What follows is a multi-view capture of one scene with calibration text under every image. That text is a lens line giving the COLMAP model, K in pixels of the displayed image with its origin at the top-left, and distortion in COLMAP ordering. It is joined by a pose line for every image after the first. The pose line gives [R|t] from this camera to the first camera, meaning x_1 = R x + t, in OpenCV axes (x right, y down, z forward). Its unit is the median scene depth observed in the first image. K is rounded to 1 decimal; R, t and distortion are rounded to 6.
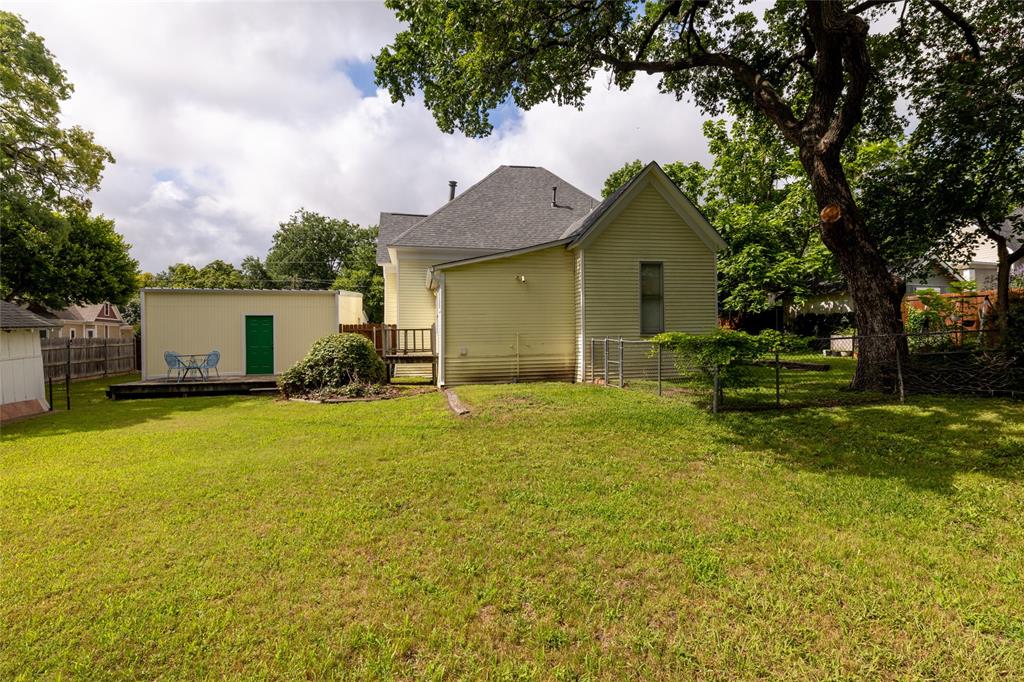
lens RADIAL K [[511.3, 0, 510.9], [0, 511.3, 335.2], [0, 0, 1]] dist [-0.001911, -0.000460]
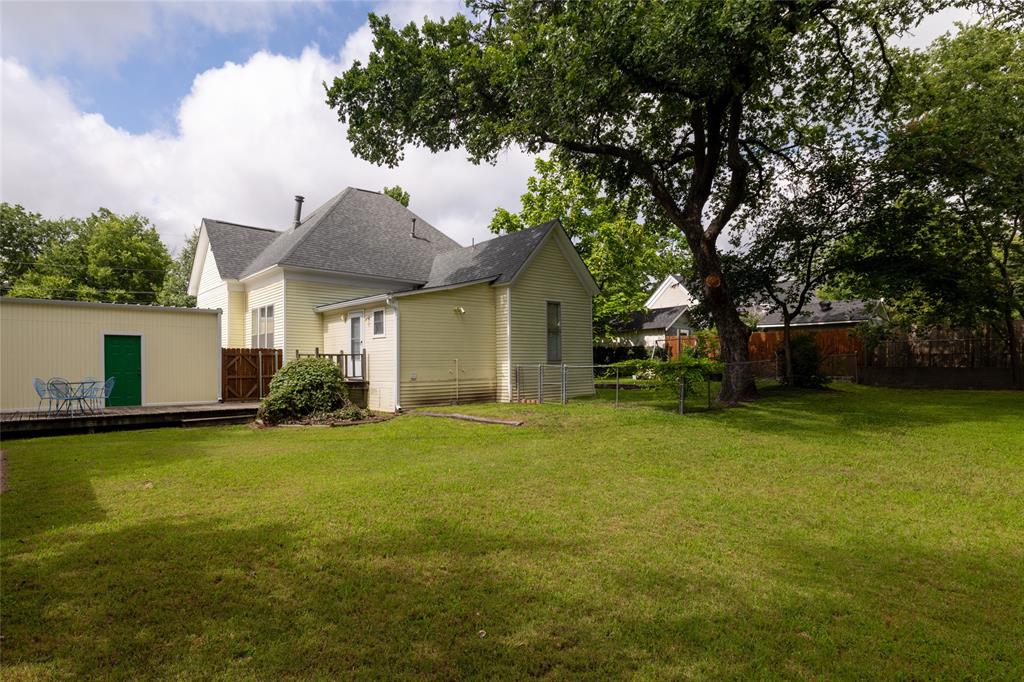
lens RADIAL K [[511.3, 0, 535.3], [0, 511.3, 363.2], [0, 0, 1]] dist [-0.001911, -0.000460]
pose [[0.884391, 0.007101, 0.466692, -0.330022], [-0.006308, 0.999975, -0.003263, 0.006234], [-0.466704, -0.000058, 0.884414, -0.045728]]
